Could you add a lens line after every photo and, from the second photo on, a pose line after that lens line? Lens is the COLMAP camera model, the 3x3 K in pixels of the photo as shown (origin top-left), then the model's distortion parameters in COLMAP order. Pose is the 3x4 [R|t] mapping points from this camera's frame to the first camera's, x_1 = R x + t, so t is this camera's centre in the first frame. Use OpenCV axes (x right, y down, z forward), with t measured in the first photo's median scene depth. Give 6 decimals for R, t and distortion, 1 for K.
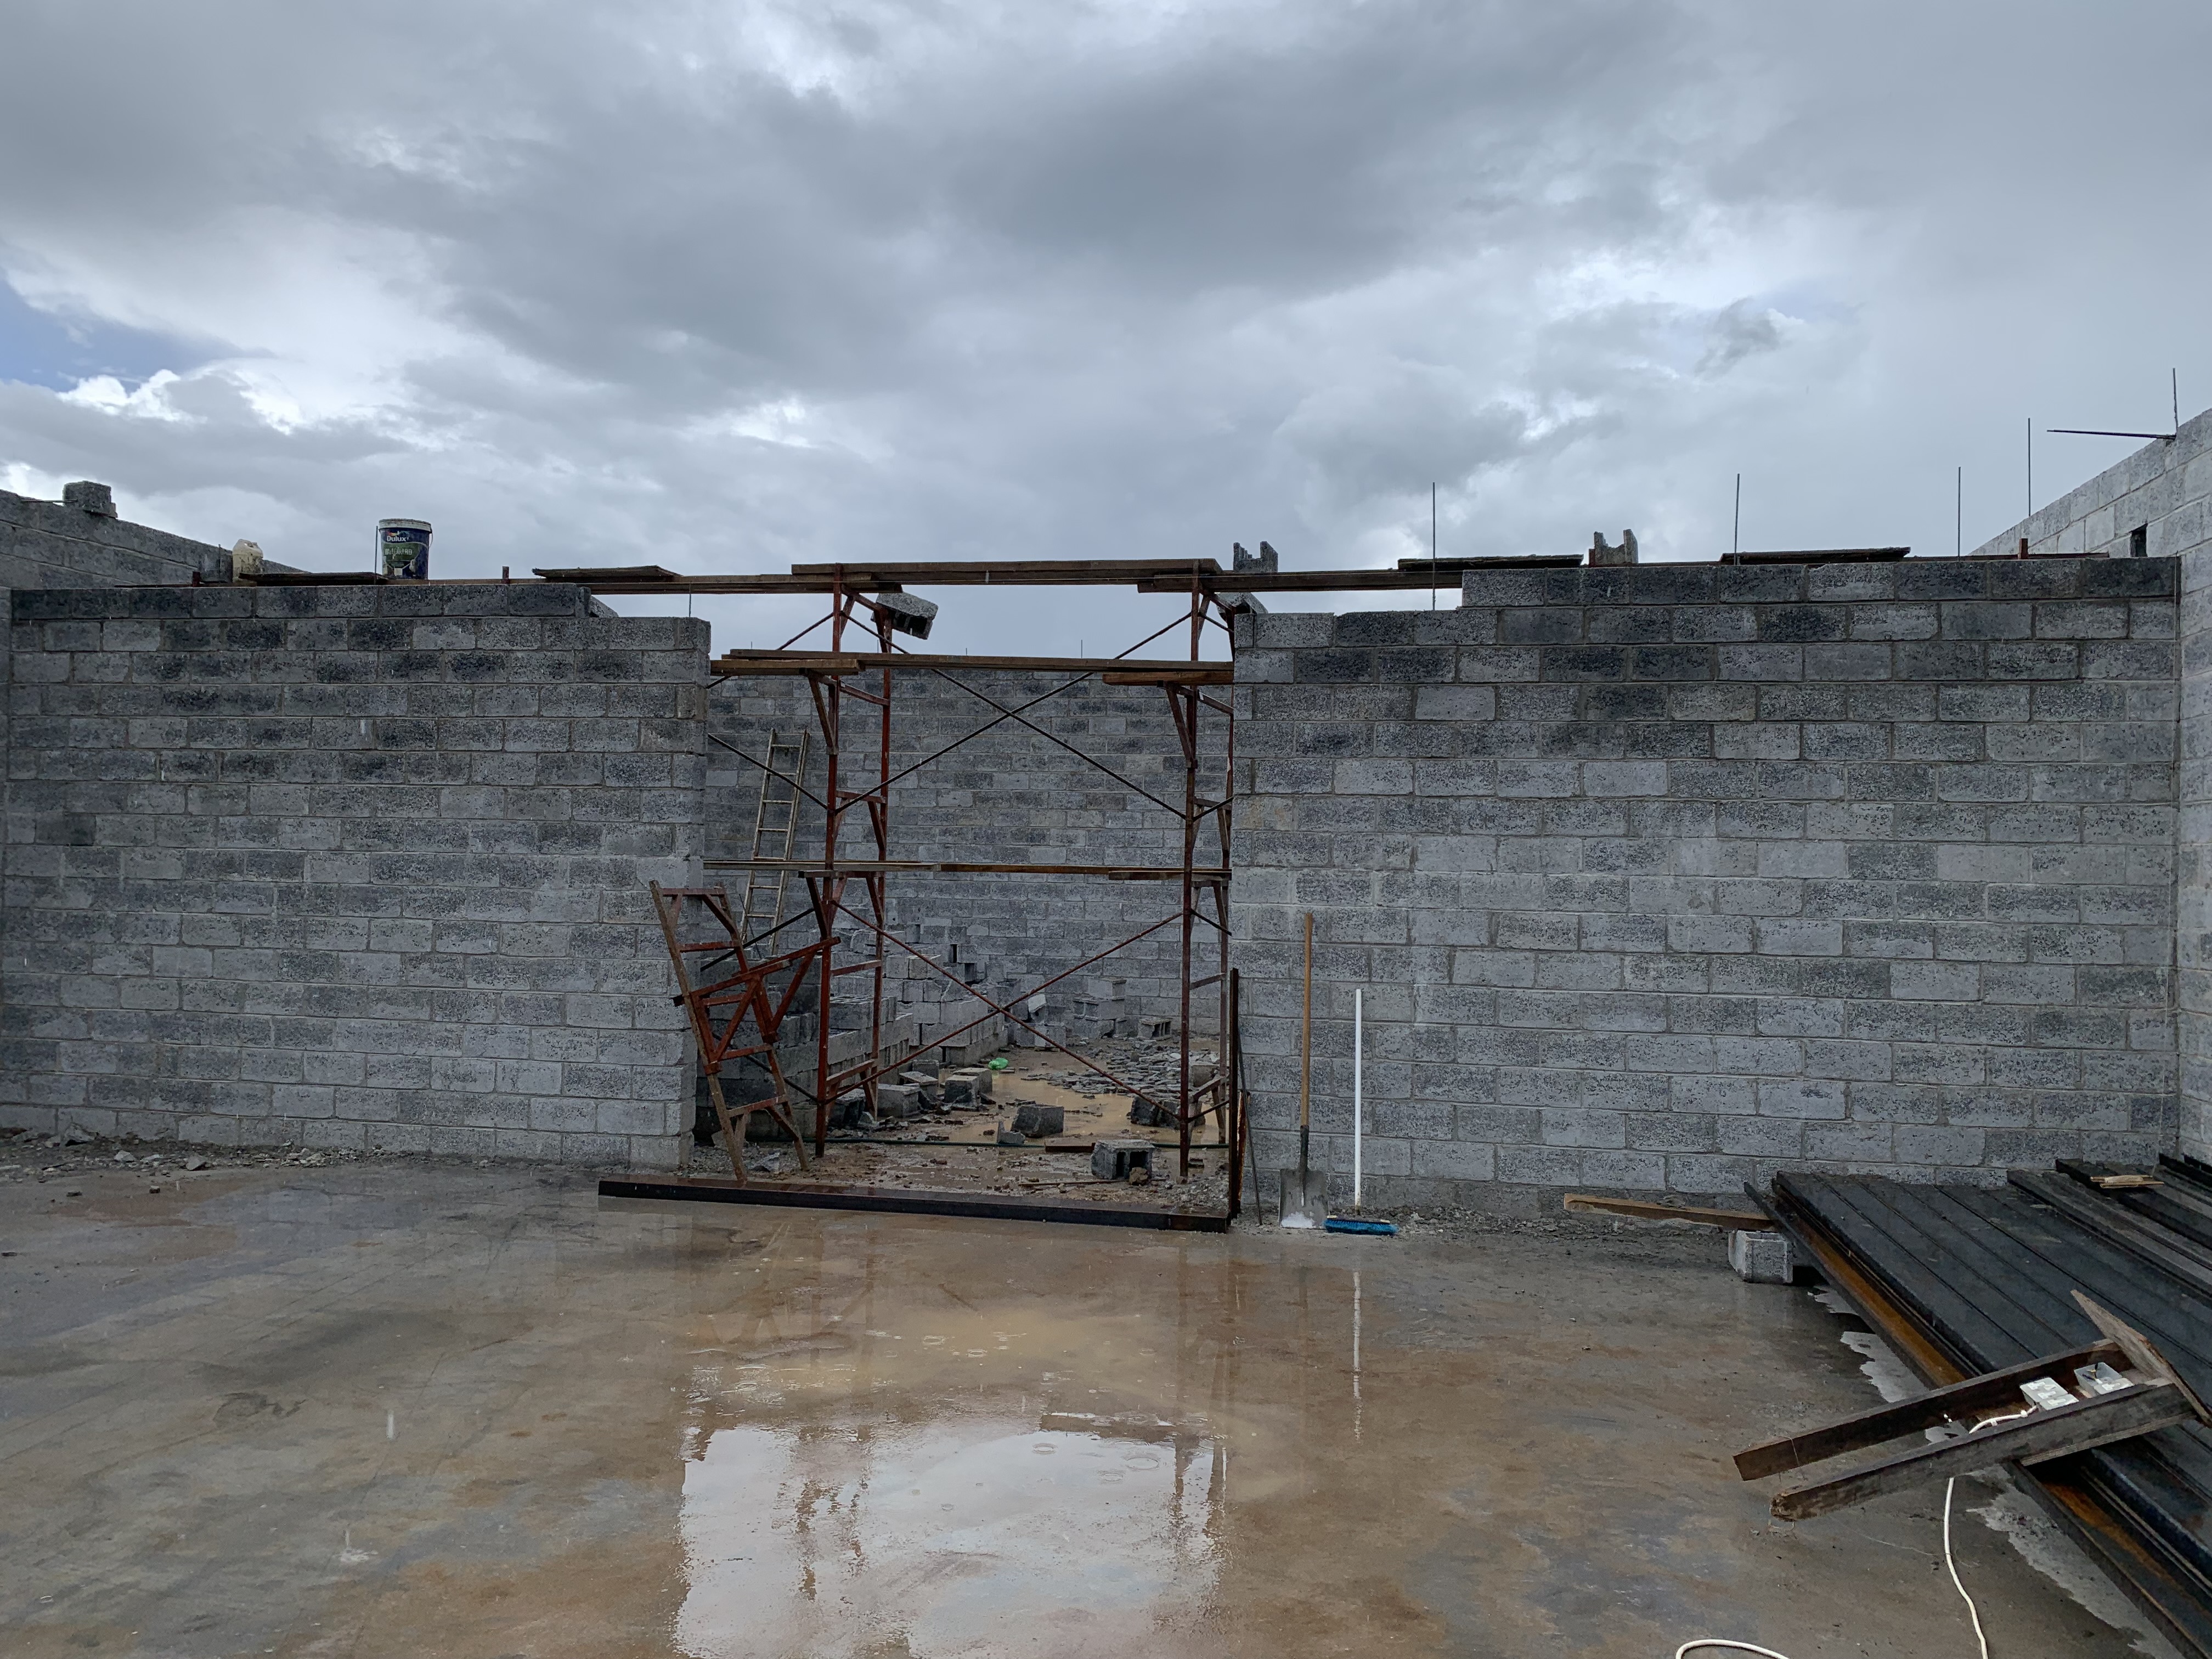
lens RADIAL K [[1677.6, 0, 1093.3], [0, 1677.6, 815.6], [0, 0, 1]] dist [0.044039, -0.031767]
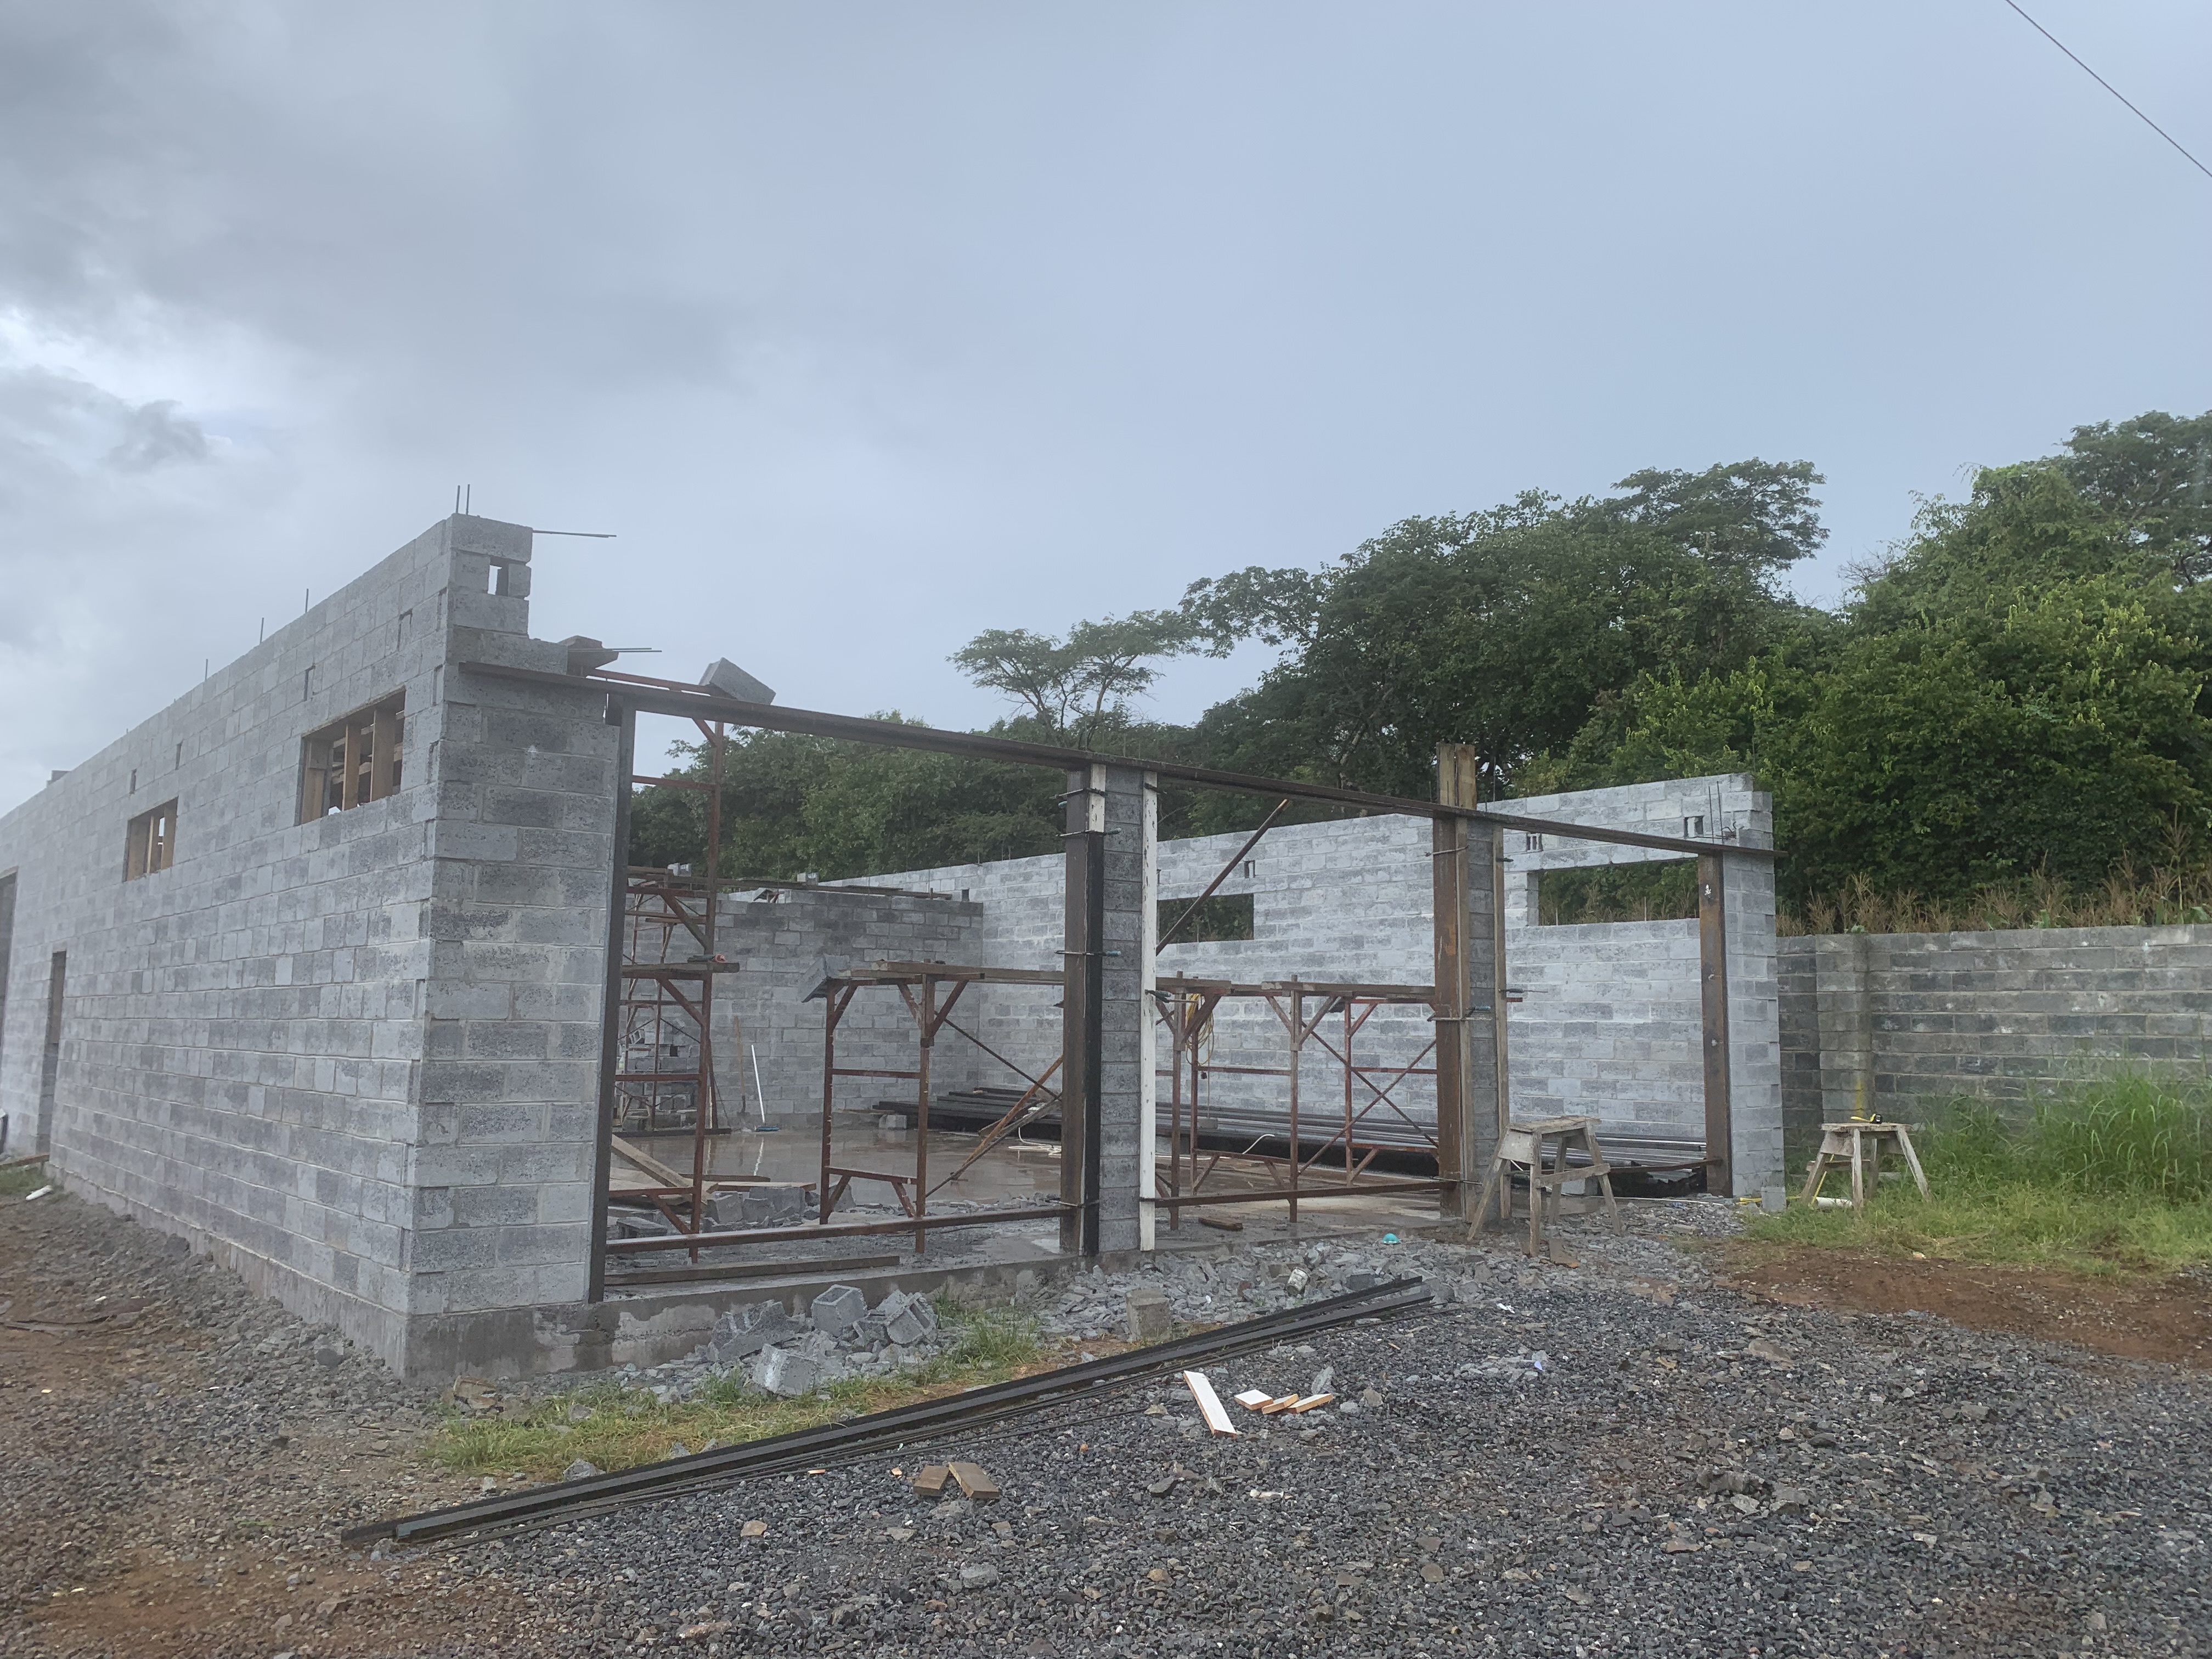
lens RADIAL K [[1677.6, 0, 1105.3], [0, 1677.6, 827.5], [0, 0, 1]] dist [0.044039, -0.031767]
pose [[0.629692, 0.080773, 0.772634, -1.578420], [-0.026353, 0.996228, -0.082670, -0.033827], [-0.776397, 0.031695, 0.629446, -1.120636]]
